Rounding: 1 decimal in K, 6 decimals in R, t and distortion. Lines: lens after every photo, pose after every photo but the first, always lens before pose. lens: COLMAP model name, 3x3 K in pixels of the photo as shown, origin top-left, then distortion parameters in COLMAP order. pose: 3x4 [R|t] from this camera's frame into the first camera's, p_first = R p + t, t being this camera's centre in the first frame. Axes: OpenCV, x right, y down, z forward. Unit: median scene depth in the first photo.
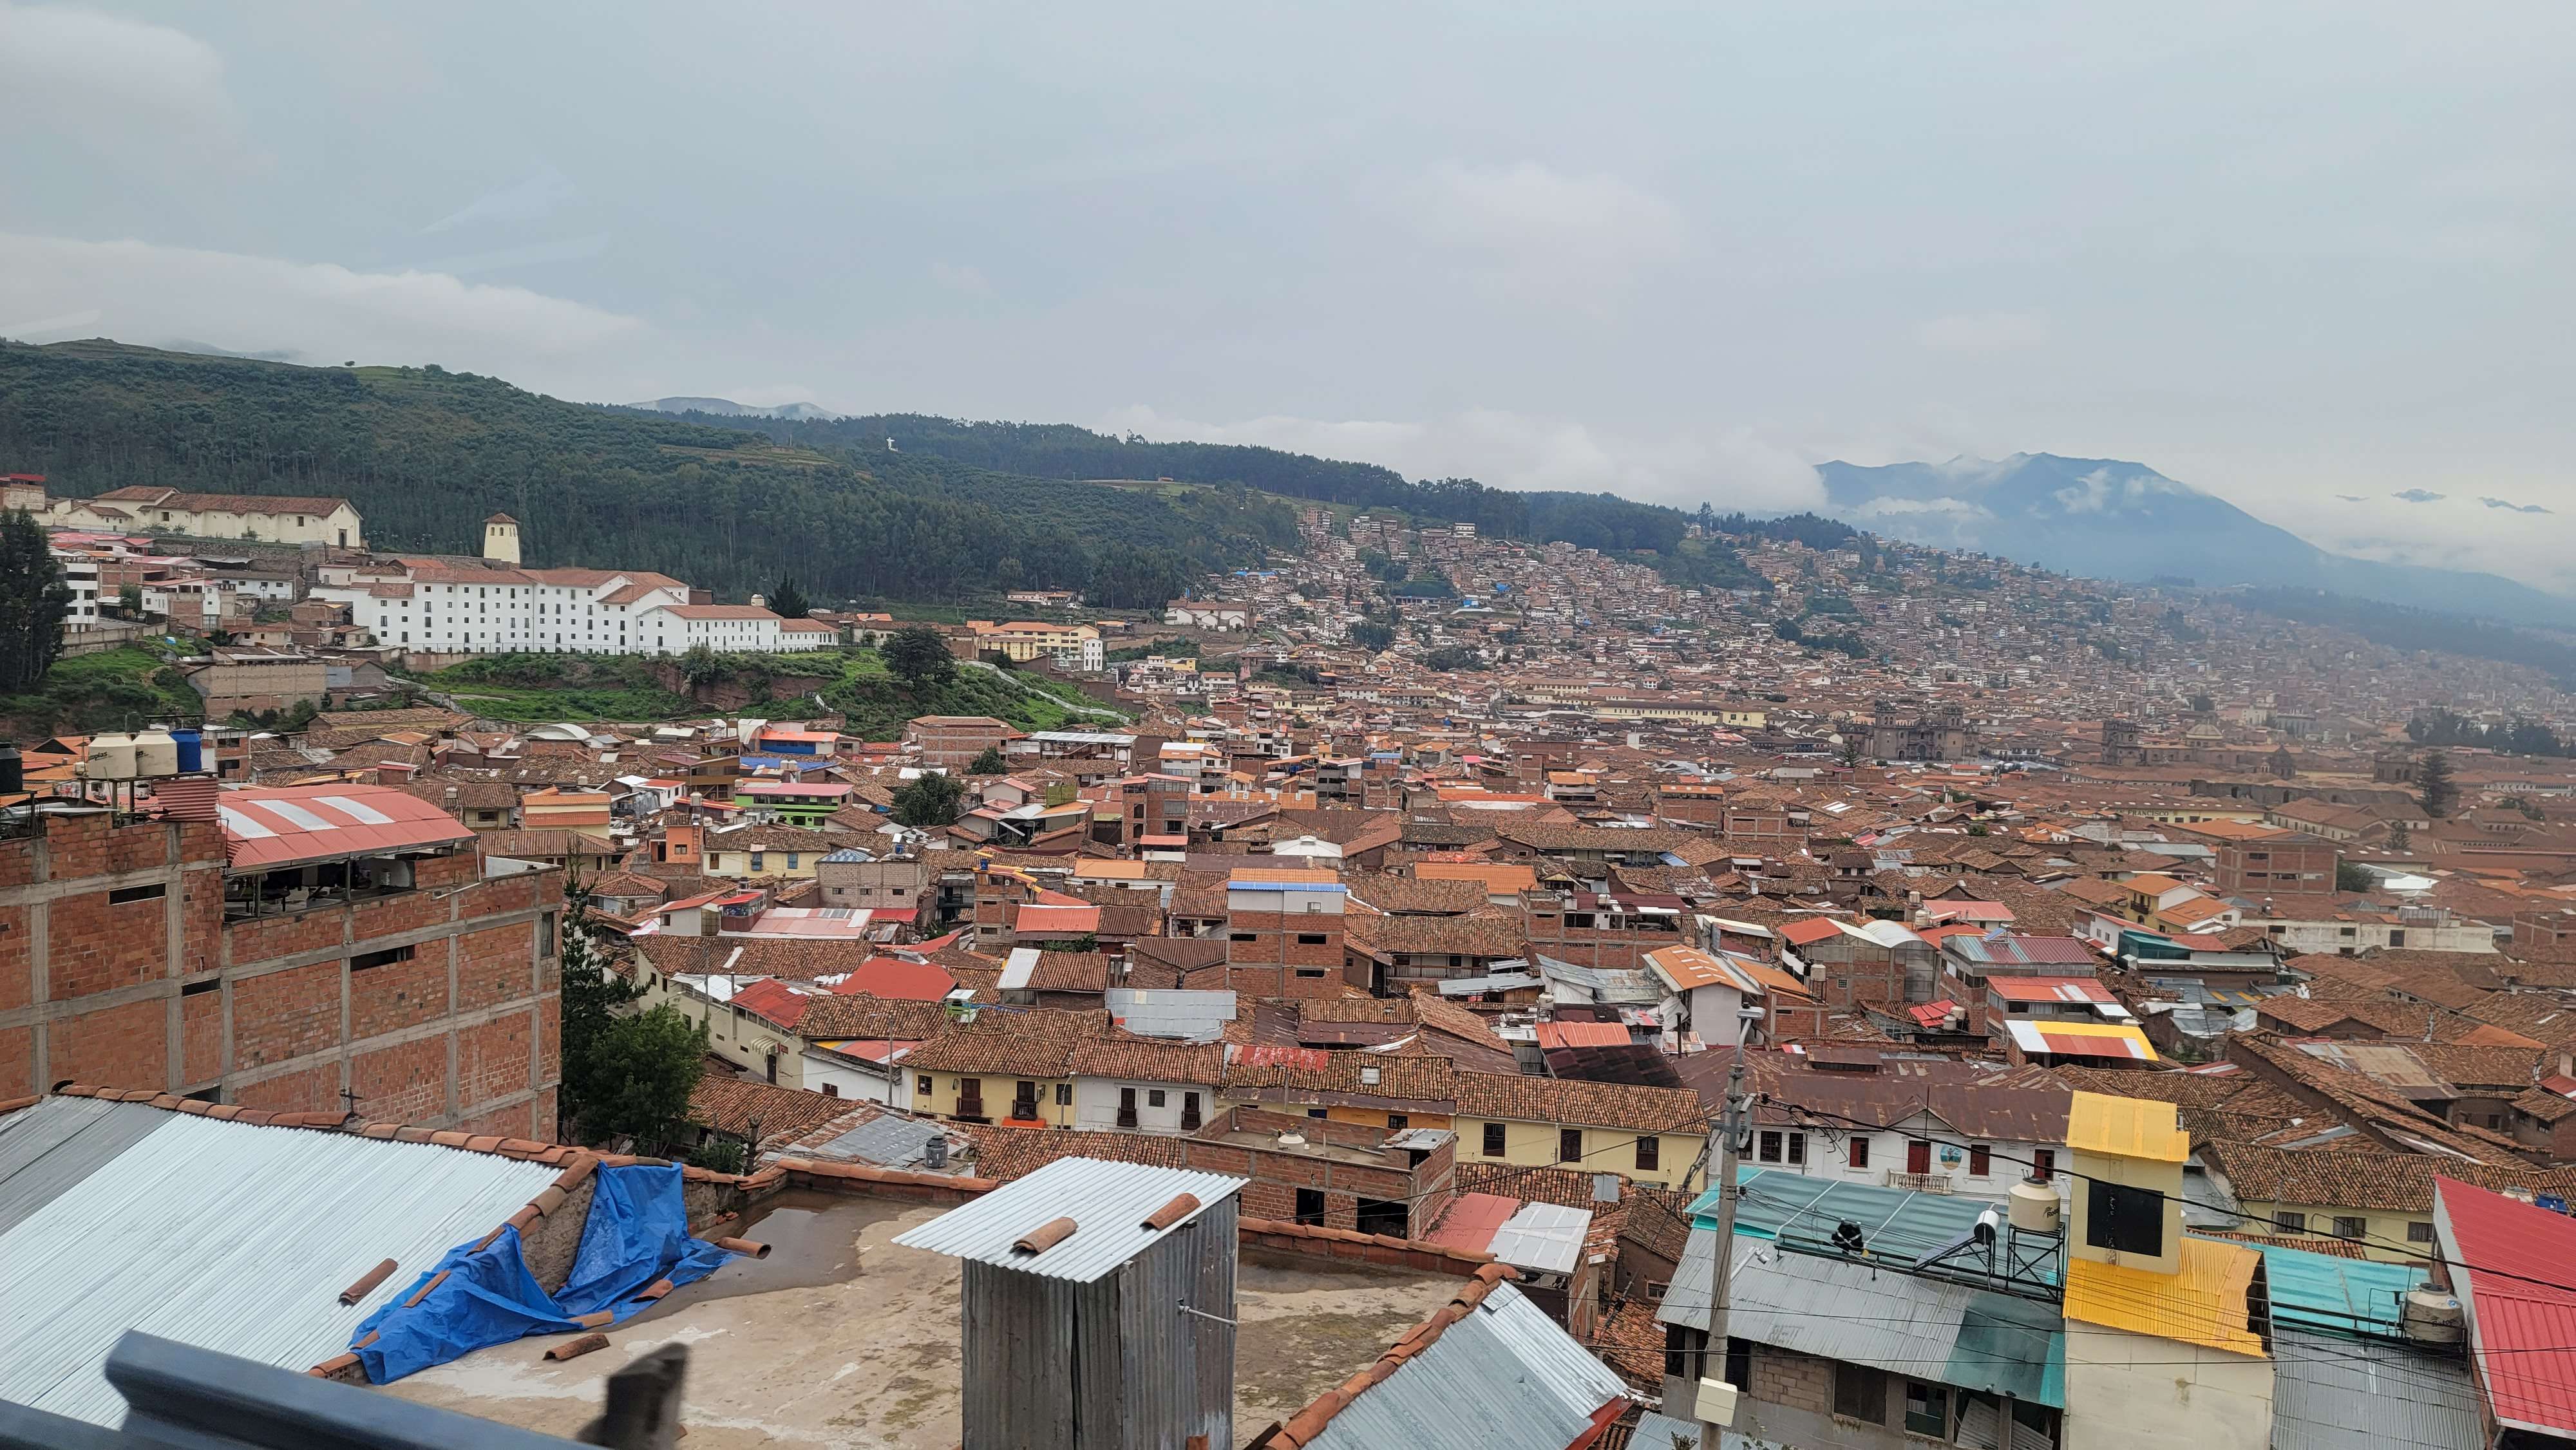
lens RADIAL K [[1883.9, 0, 1277.3], [0, 1883.9, 721.4], [0, 0, 1]] dist [0.108767, -0.121820]
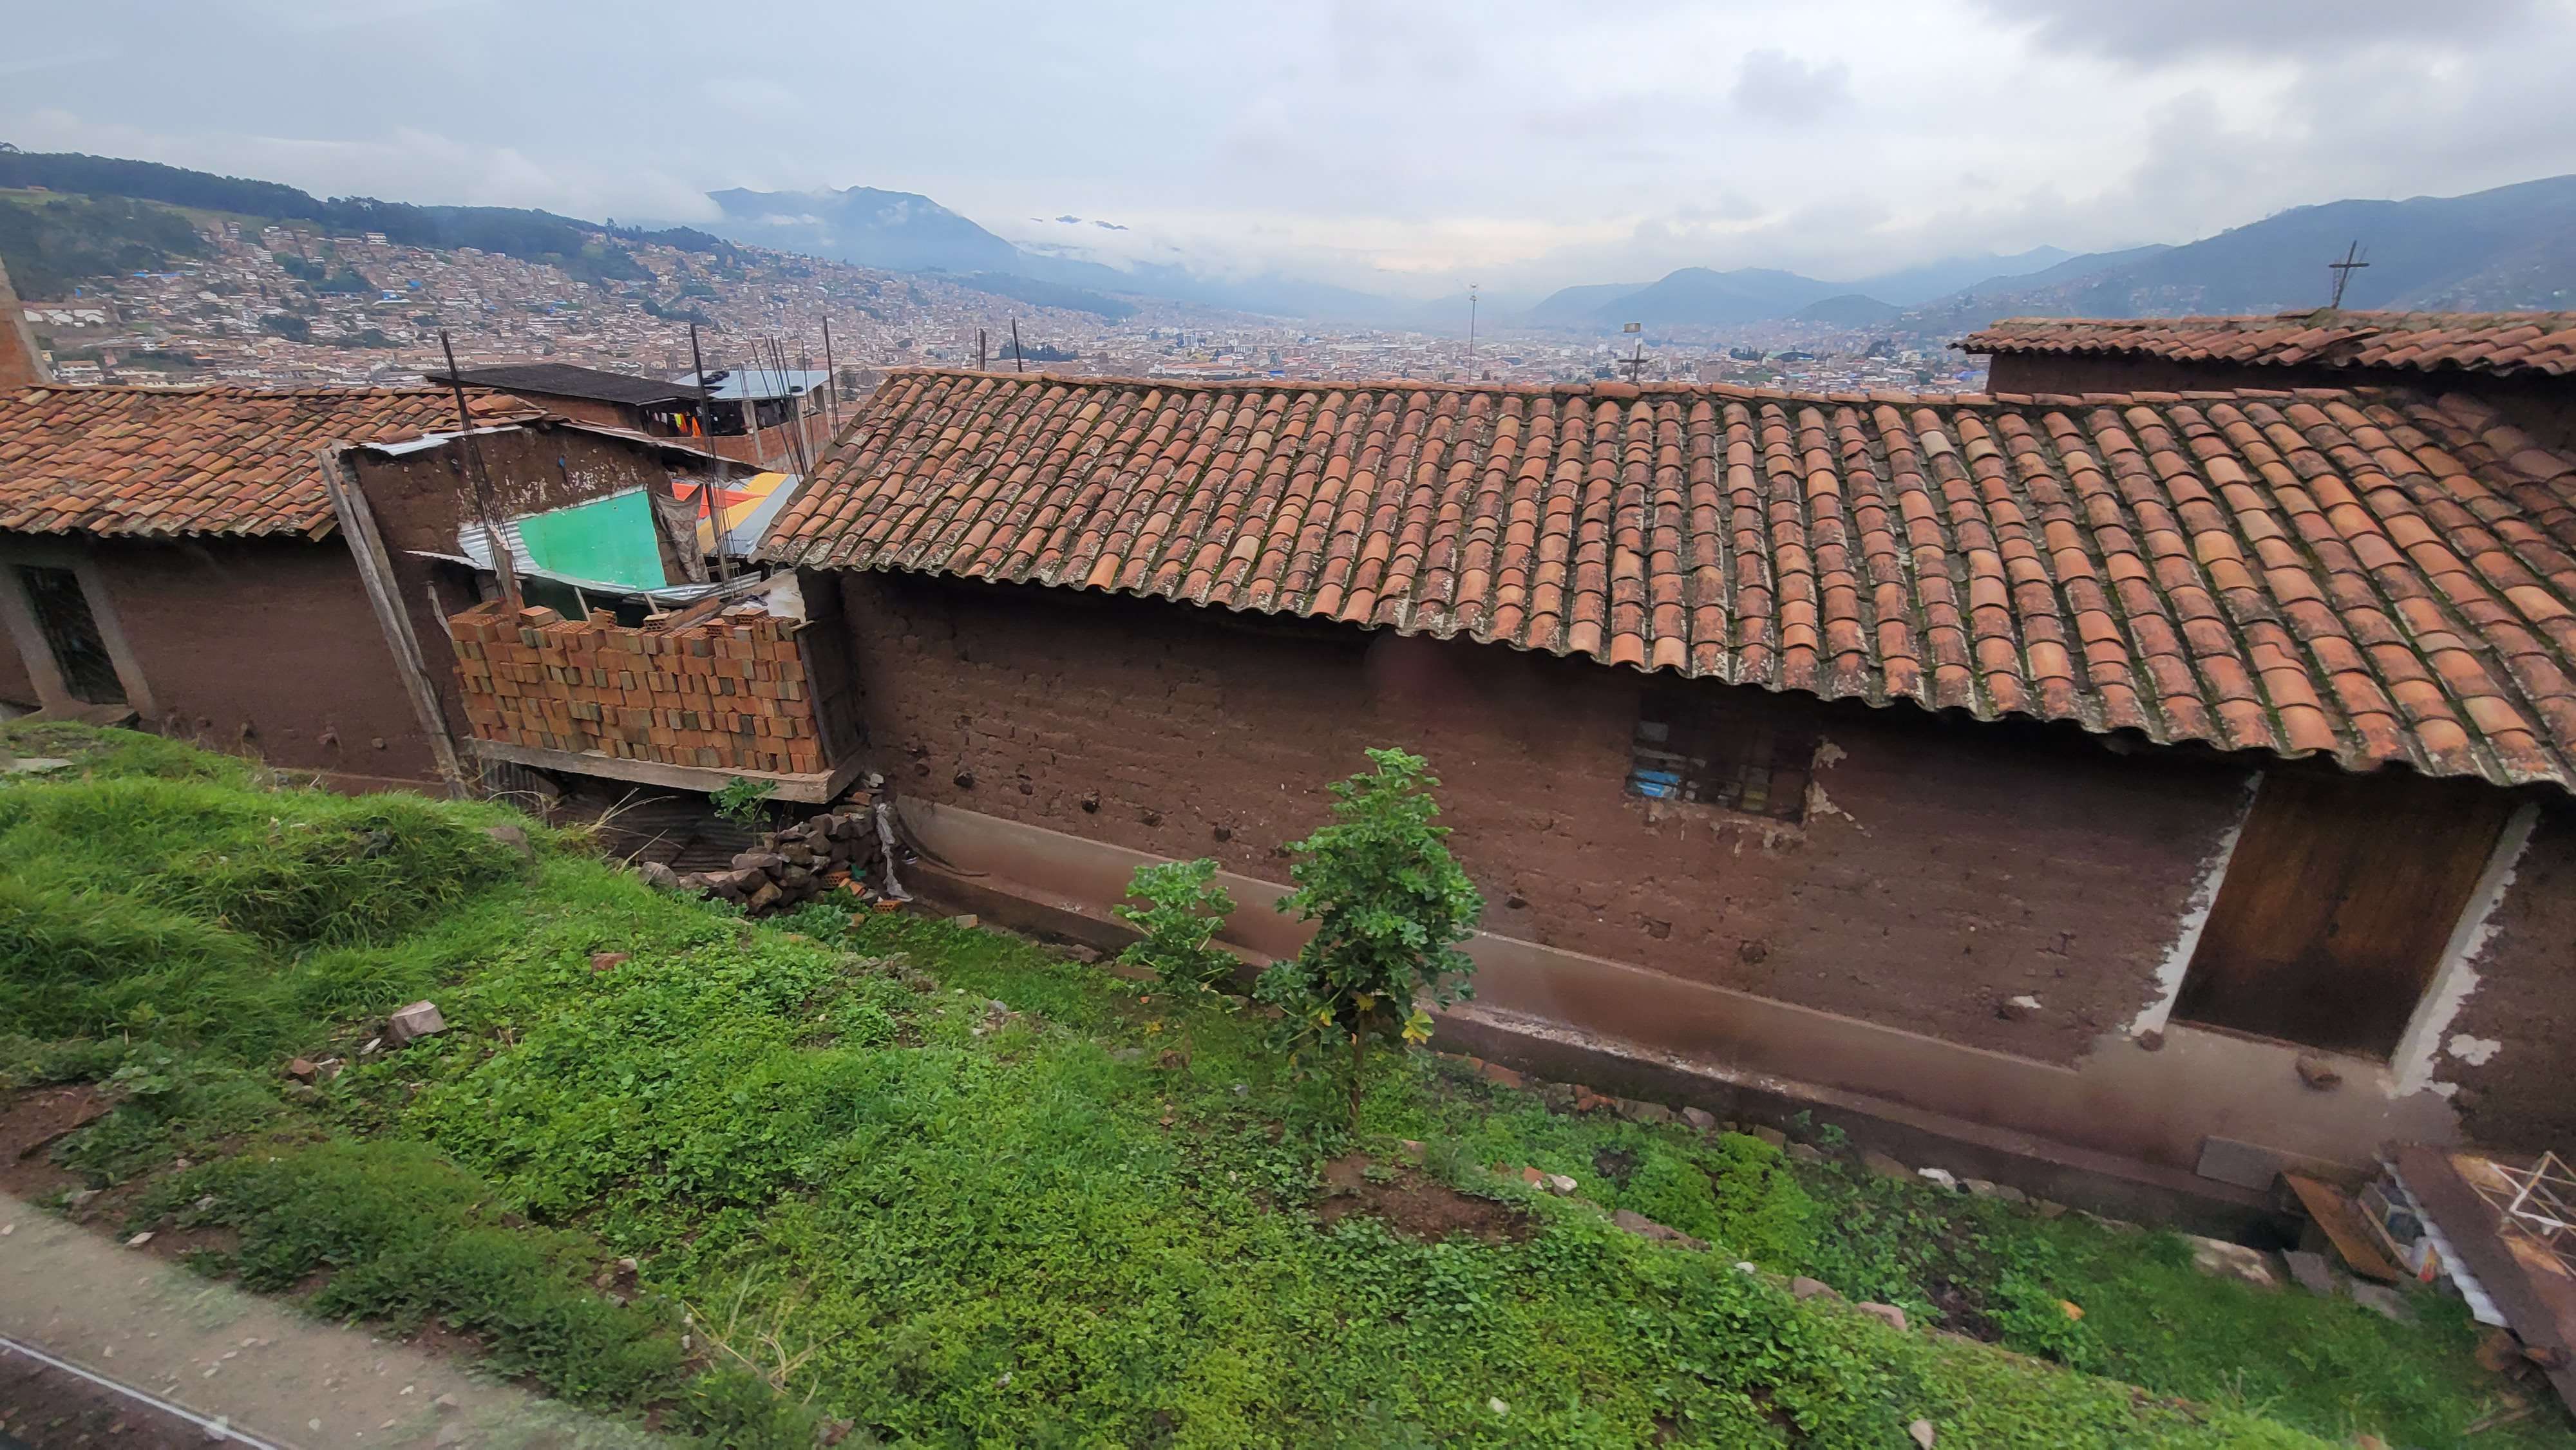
lens RADIAL K [[1057.0, 0, 1282.4], [0, 1057.0, 711.2], [0, 0, 1]] dist [-0.010909, 0.007633]
pose [[0.763199, -0.261949, 0.590686, 0.070318], [0.060321, 0.939034, 0.338491, 0.002513], [-0.643342, -0.222706, 0.732471, -0.075158]]
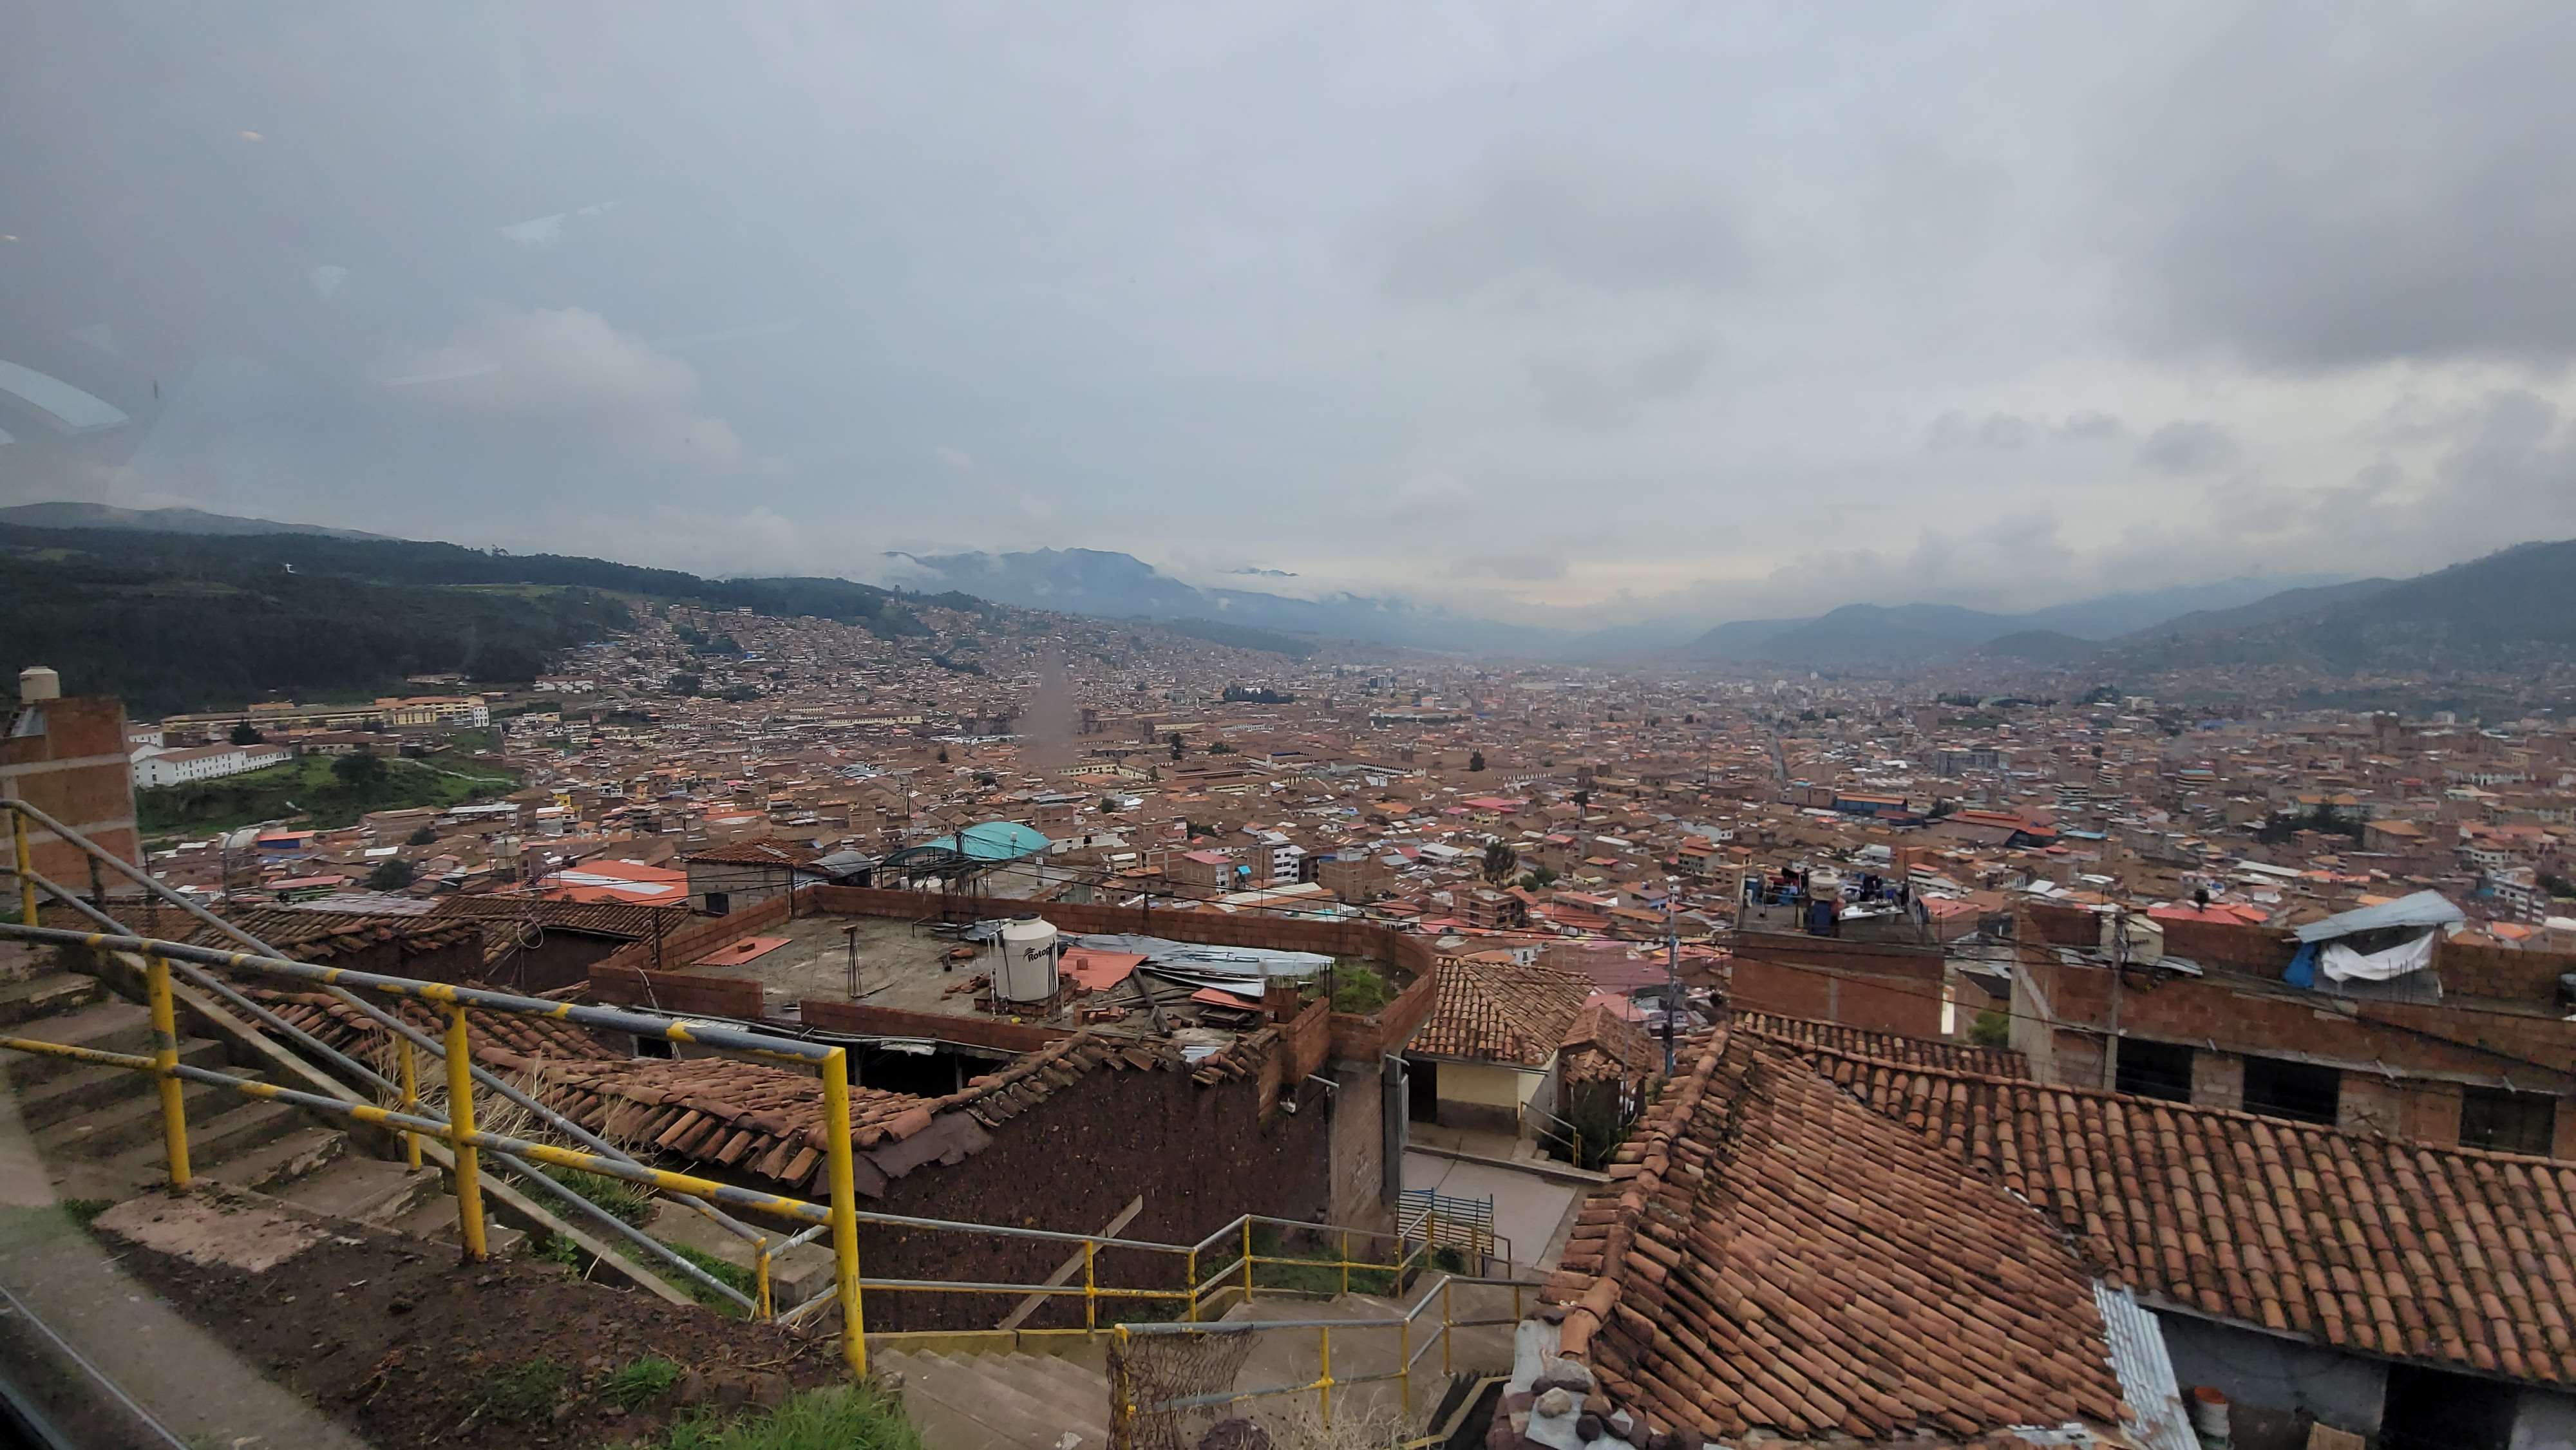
lens RADIAL K [[1050.8, 0, 1282.4], [0, 1050.8, 720.7], [0, 0, 1]] dist [0.003290, -0.002480]
pose [[0.847966, -0.081041, 0.523818, 0.006691], [0.066005, 0.996695, 0.047351, -0.018773], [-0.525924, -0.005577, 0.850513, -0.071295]]
